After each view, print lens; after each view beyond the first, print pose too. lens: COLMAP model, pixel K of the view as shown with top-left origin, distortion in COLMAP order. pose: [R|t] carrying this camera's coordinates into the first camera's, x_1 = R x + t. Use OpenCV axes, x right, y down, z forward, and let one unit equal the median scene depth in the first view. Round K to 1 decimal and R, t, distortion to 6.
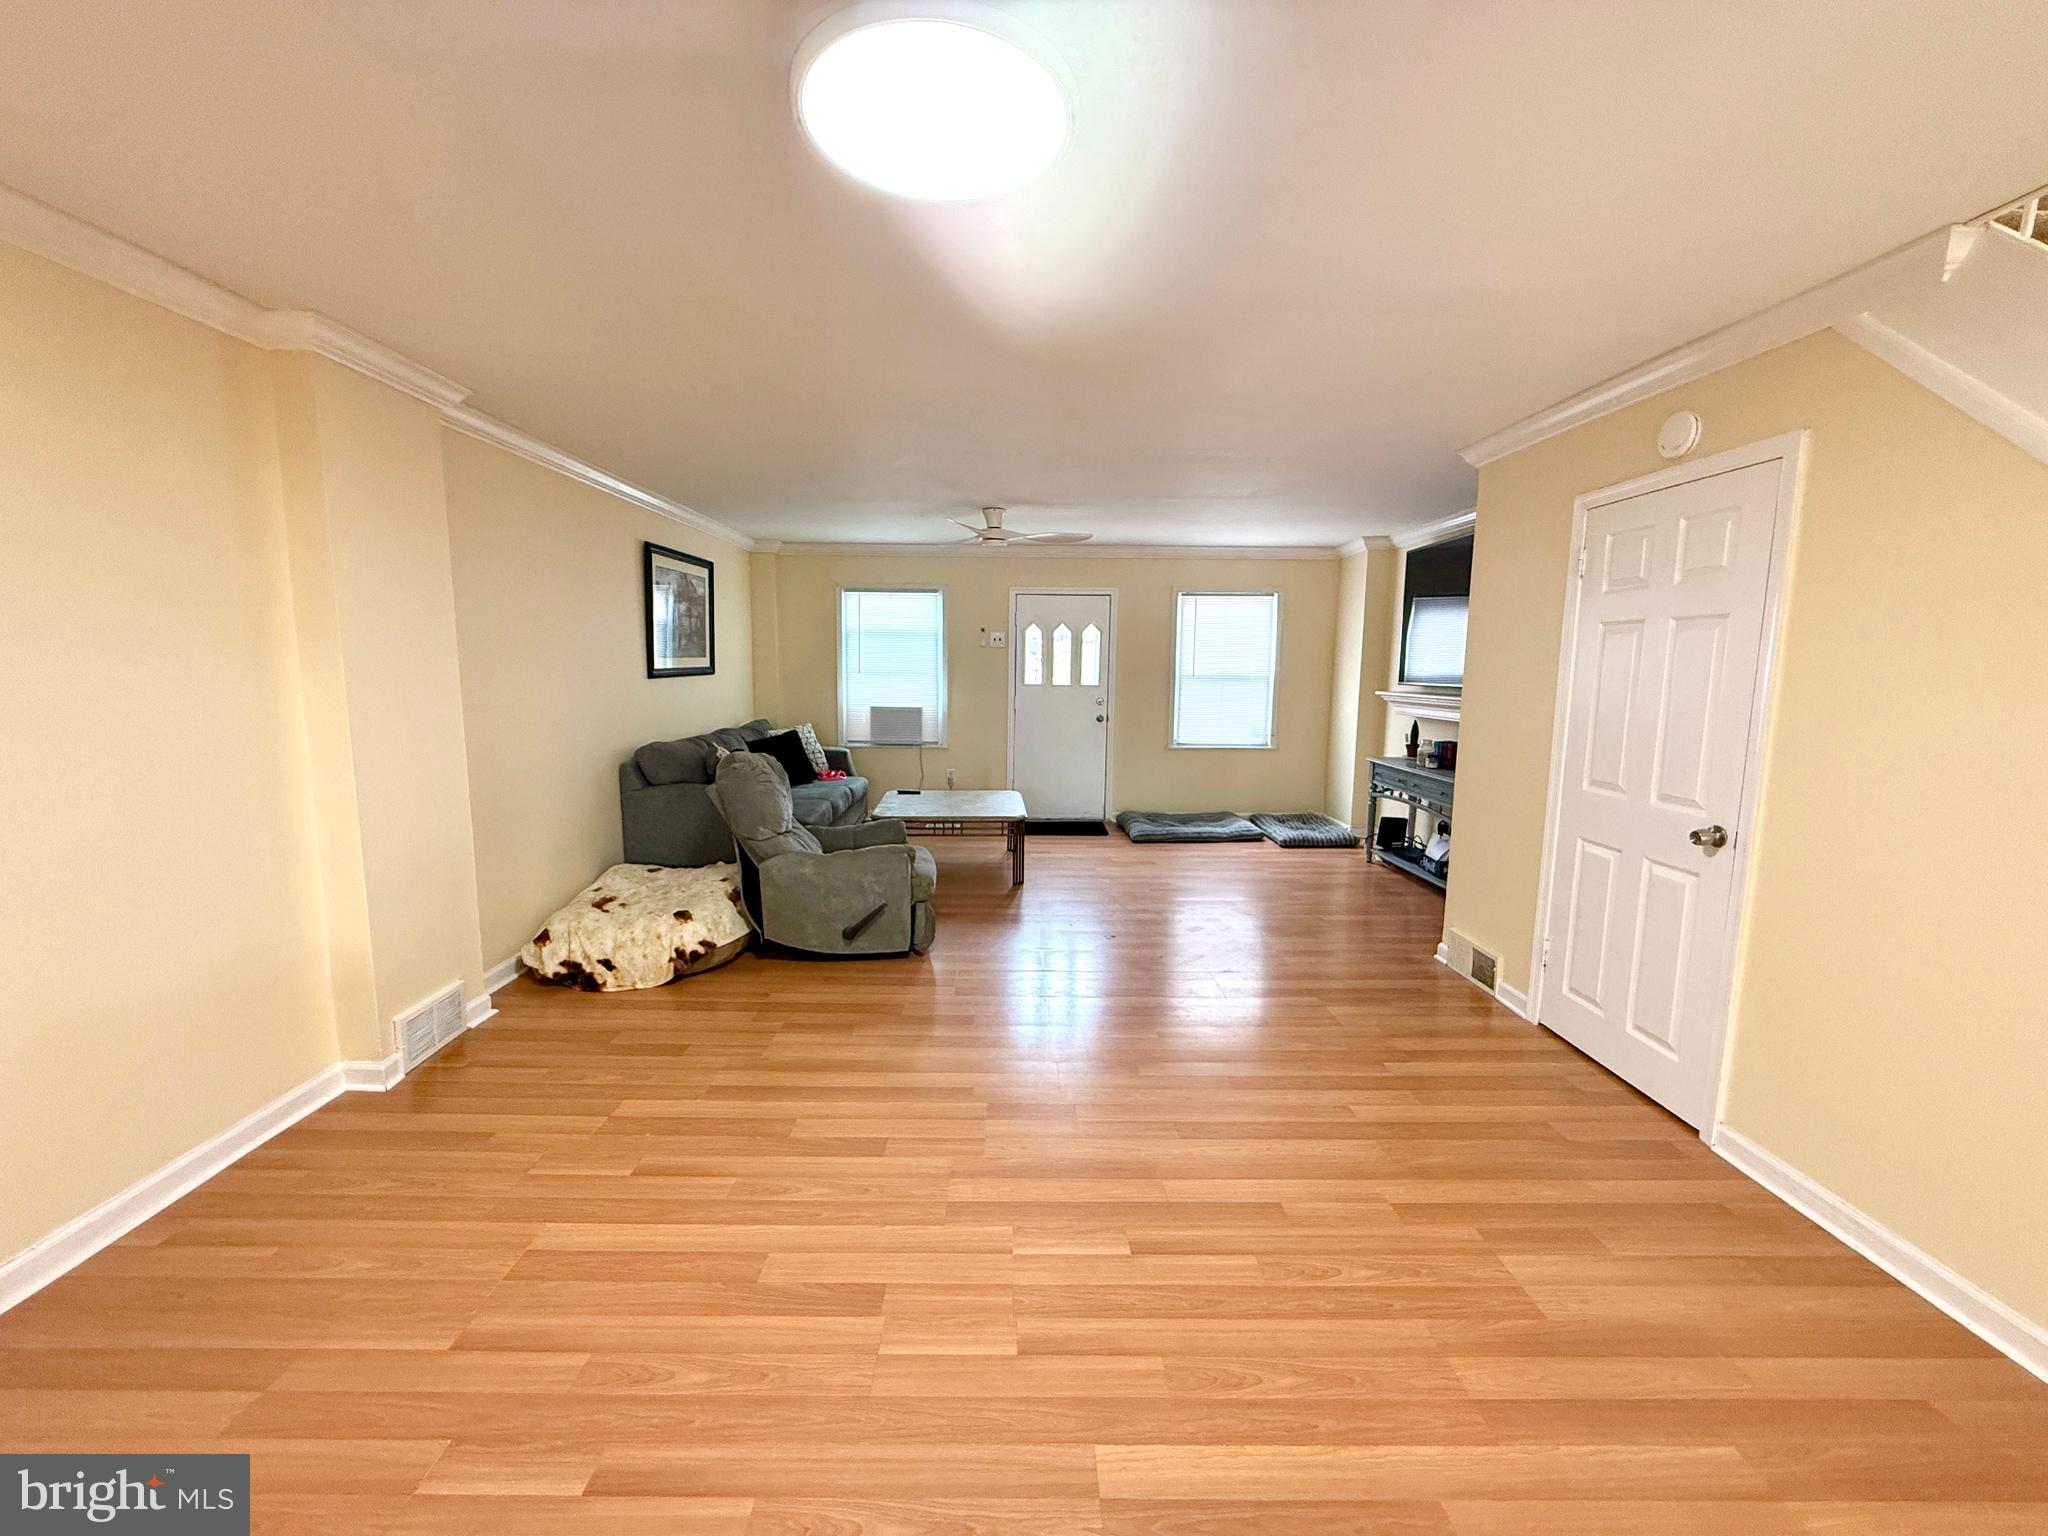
lens RADIAL K [[811.2, 0, 1018.0], [0, 811.2, 766.5], [0, 0, 1]] dist [-0.003306, 0.001411]
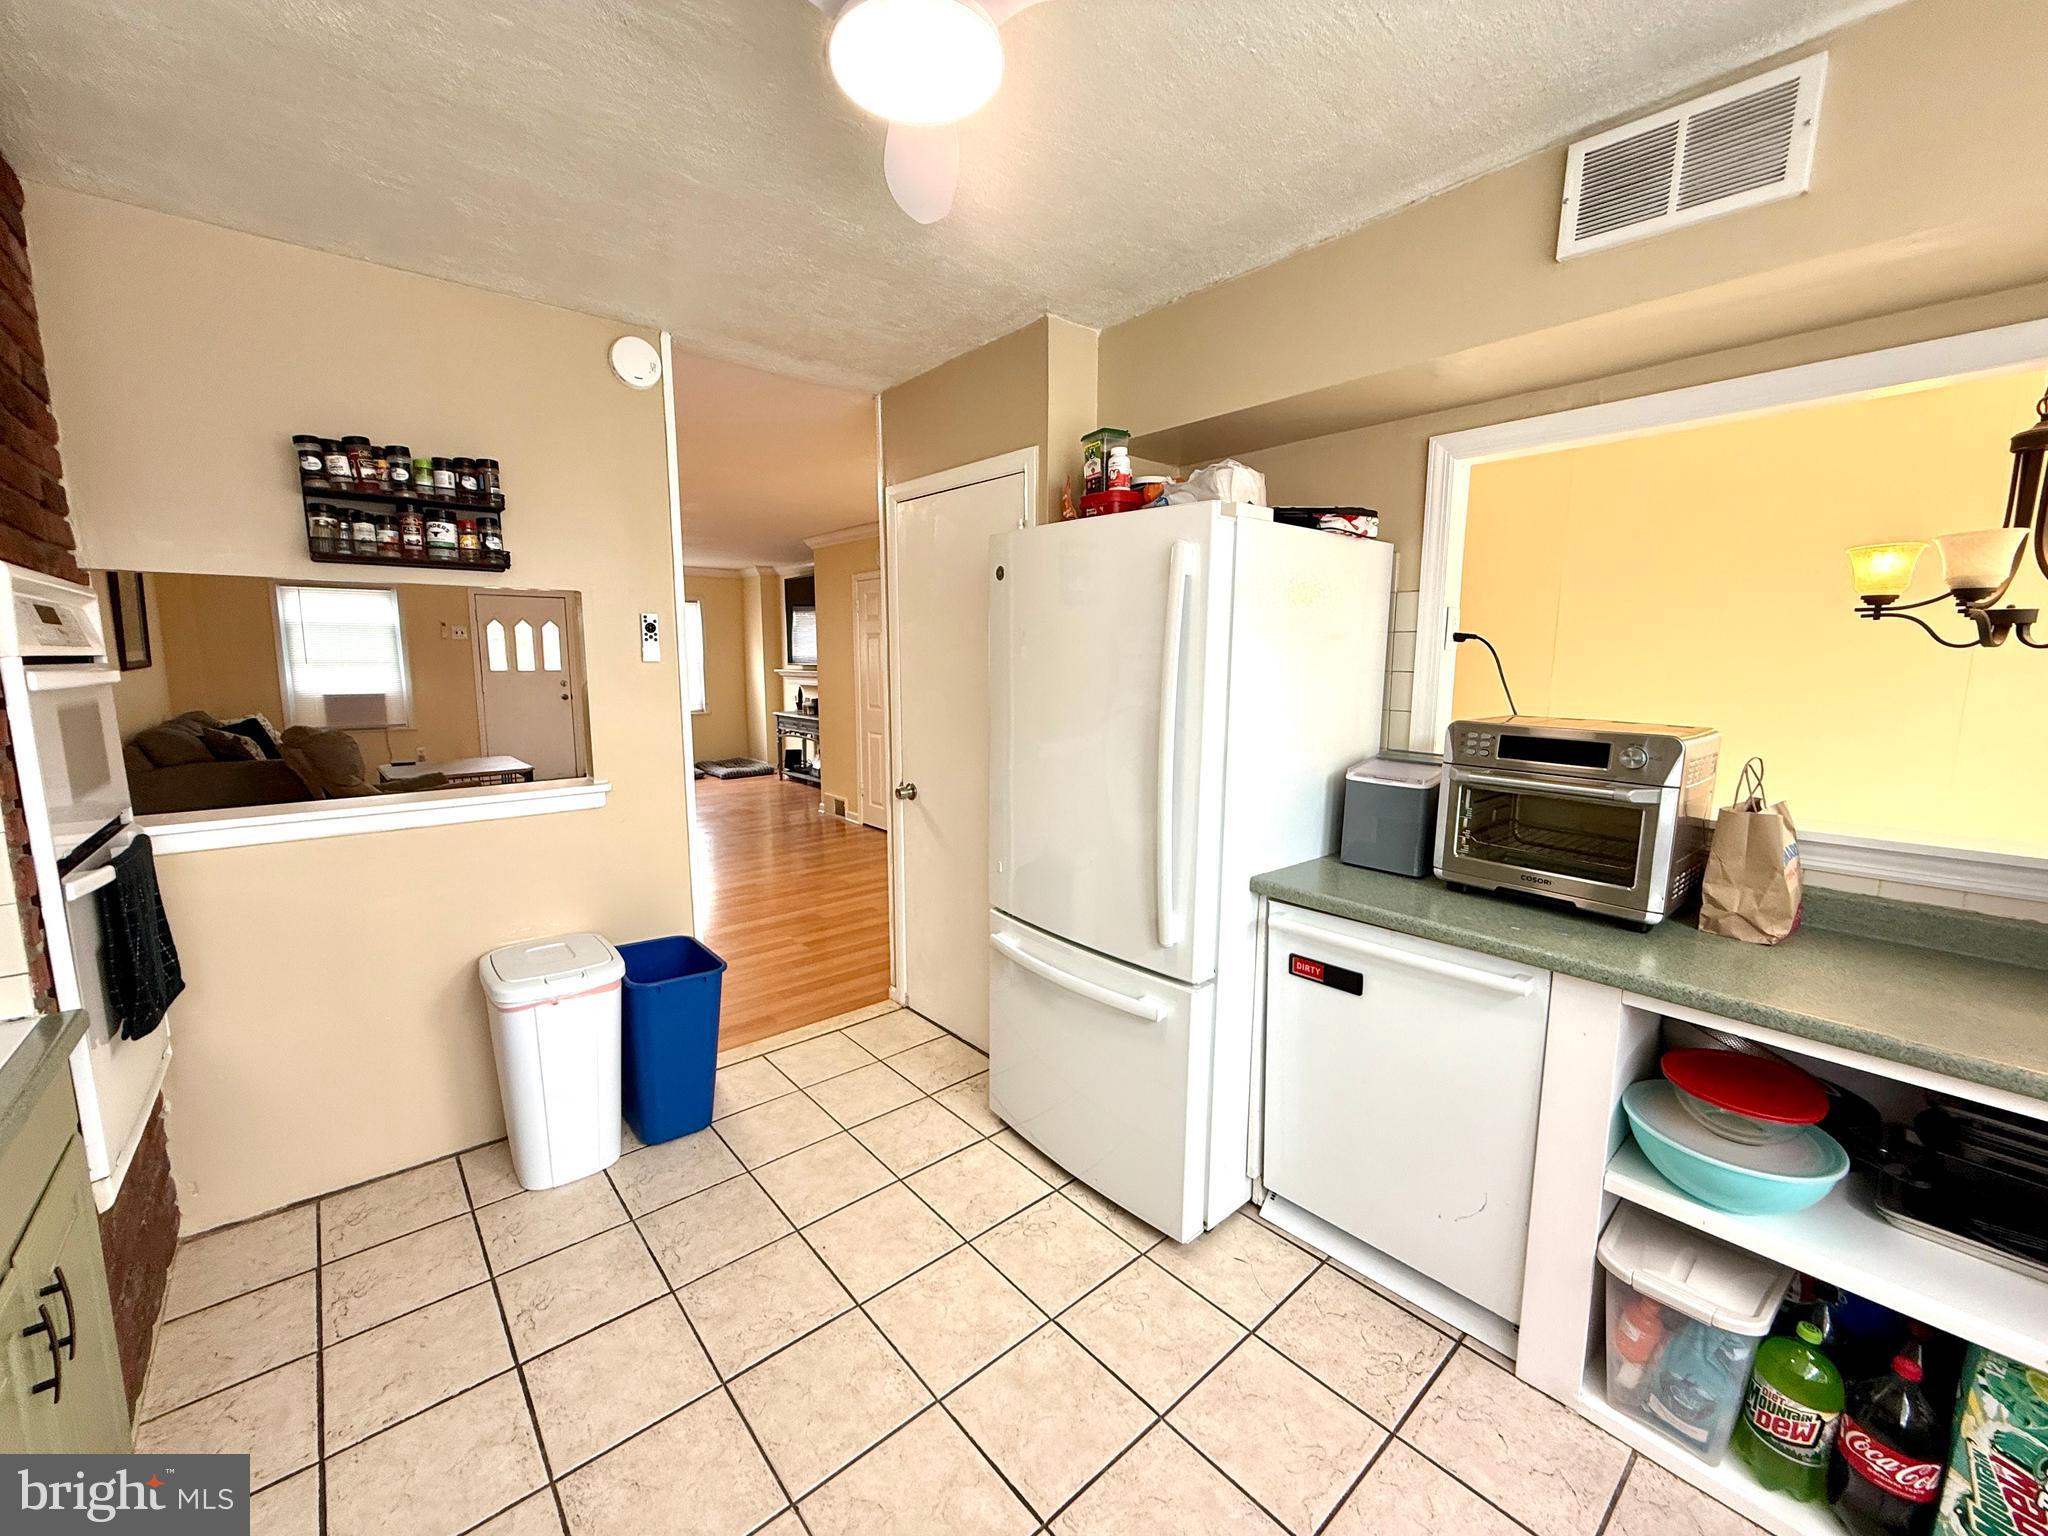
lens RADIAL K [[811.2, 0, 1015.5], [0, 811.2, 767.4], [0, 0, 1]] dist [-0.003306, 0.001411]
pose [[0.766815, -0.098279, 0.634299, -0.316749], [0.086319, 0.995021, 0.049817, 0.086352], [-0.636037, 0.016552, 0.771481, -0.743905]]
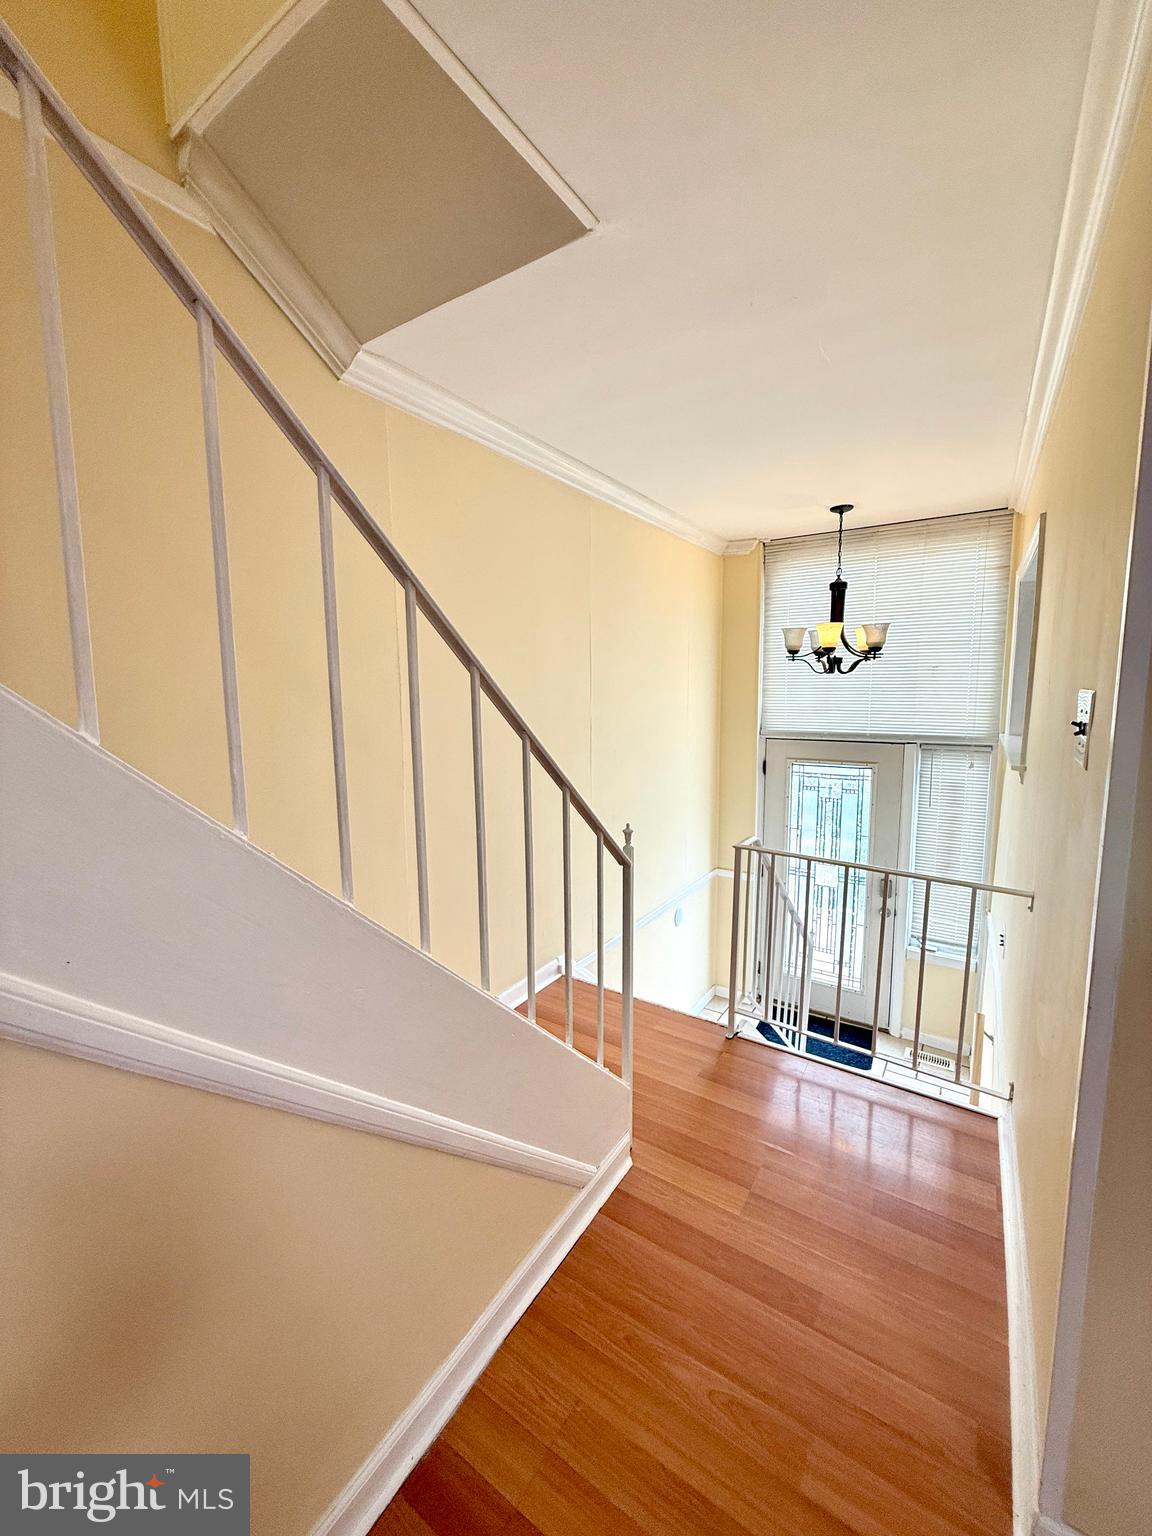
lens RADIAL K [[608.4, 0, 573.3], [0, 608.4, 763.5], [0, 0, 1]] dist [-0.003306, 0.001411]
pose [[-0.828139, -0.065250, 0.556712, 0.350236], [0.074098, 0.971741, 0.224119, -0.017297], [-0.555604, 0.226853, -0.799901, 0.269883]]
